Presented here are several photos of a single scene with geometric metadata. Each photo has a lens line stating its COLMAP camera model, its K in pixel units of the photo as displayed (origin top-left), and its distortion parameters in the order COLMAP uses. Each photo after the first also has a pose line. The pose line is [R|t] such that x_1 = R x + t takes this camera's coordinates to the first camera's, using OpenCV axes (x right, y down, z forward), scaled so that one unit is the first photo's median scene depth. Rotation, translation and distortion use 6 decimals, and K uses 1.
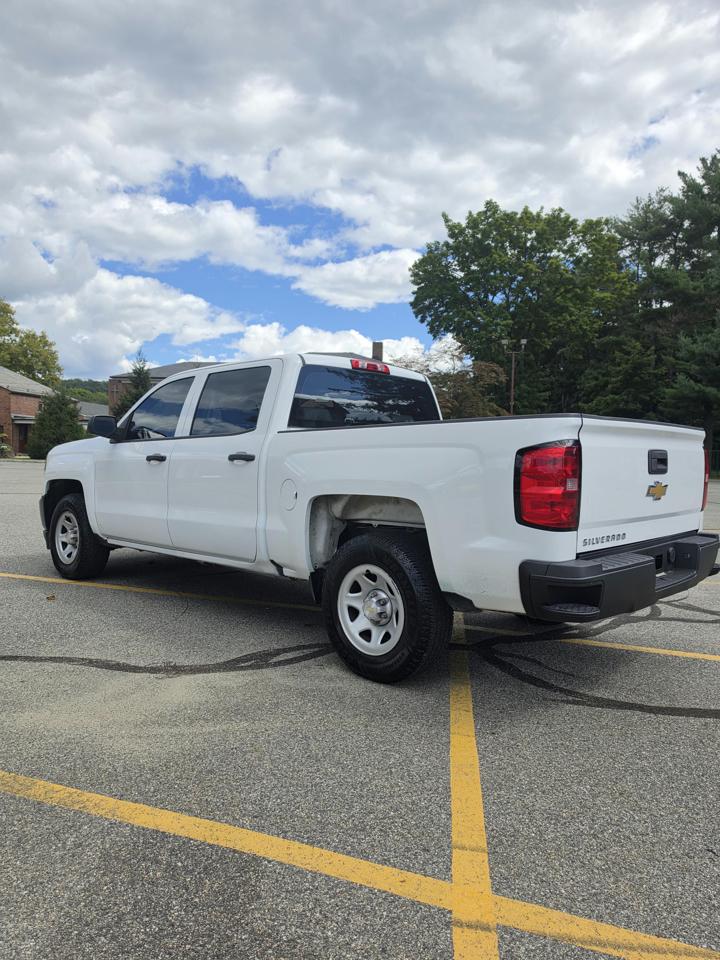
lens RADIAL K [[684.4, 0, 371.8], [0, 684.4, 503.5], [0, 0, 1]] dist [0.054040, -0.063746]
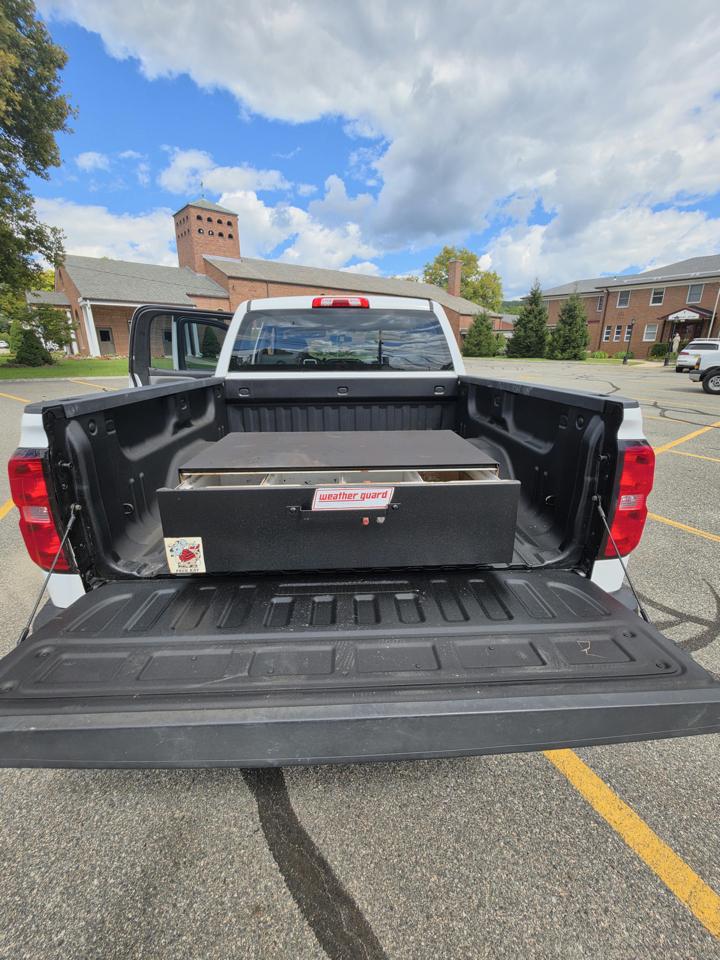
lens RADIAL K [[410.9, 0, 363.4], [0, 410.9, 487.0], [0, 0, 1]] dist [-0.001301, 0.000268]
pose [[0.705462, 0.215936, -0.675051, 0.043628], [-0.039088, 0.962861, 0.267152, -0.009544], [0.707669, -0.162079, 0.687703, 0.052844]]
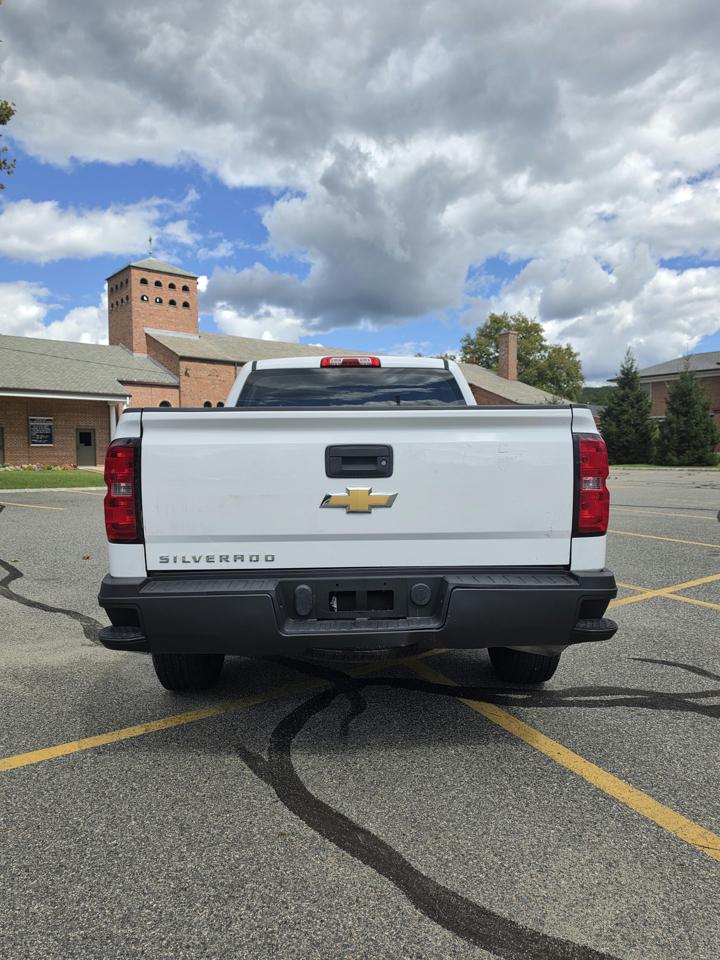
lens RADIAL K [[680.3, 0, 361.2], [0, 680.3, 513.4], [0, 0, 1]] dist [0.086401, -0.143486]
pose [[0.691707, 0.034811, -0.721339, 0.062562], [-0.028220, 0.999378, 0.021168, -0.001440], [0.721627, 0.005714, 0.692259, 0.034418]]
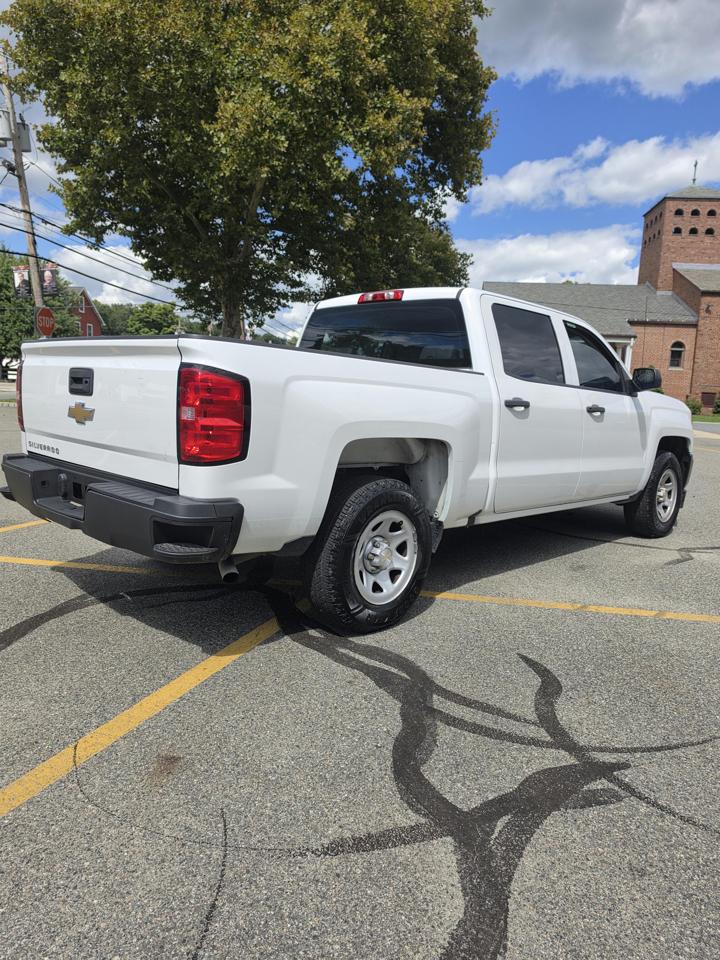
lens RADIAL K [[684.4, 0, 371.8], [0, 684.4, 503.5], [0, 0, 1]] dist [0.054040, -0.063746]
pose [[-0.047946, 0.143177, -0.988535, 0.088539], [-0.117624, 0.981978, 0.147932, -0.005514], [0.991900, 0.123368, -0.030240, 0.095798]]
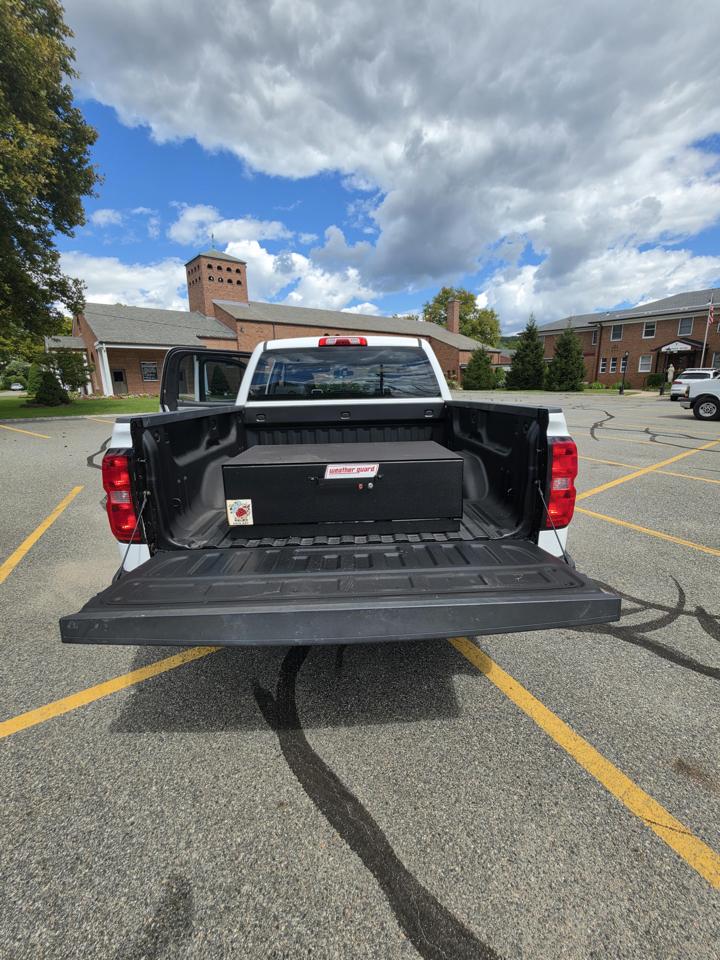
lens RADIAL K [[414.4, 0, 363.5], [0, 414.4, 490.3], [0, 0, 1]] dist [-0.003065, -0.000005]
pose [[0.700252, 0.153364, -0.697228, 0.050286], [-0.021390, 0.980721, 0.194239, -0.008300], [0.713575, -0.121103, 0.690032, 0.047126]]
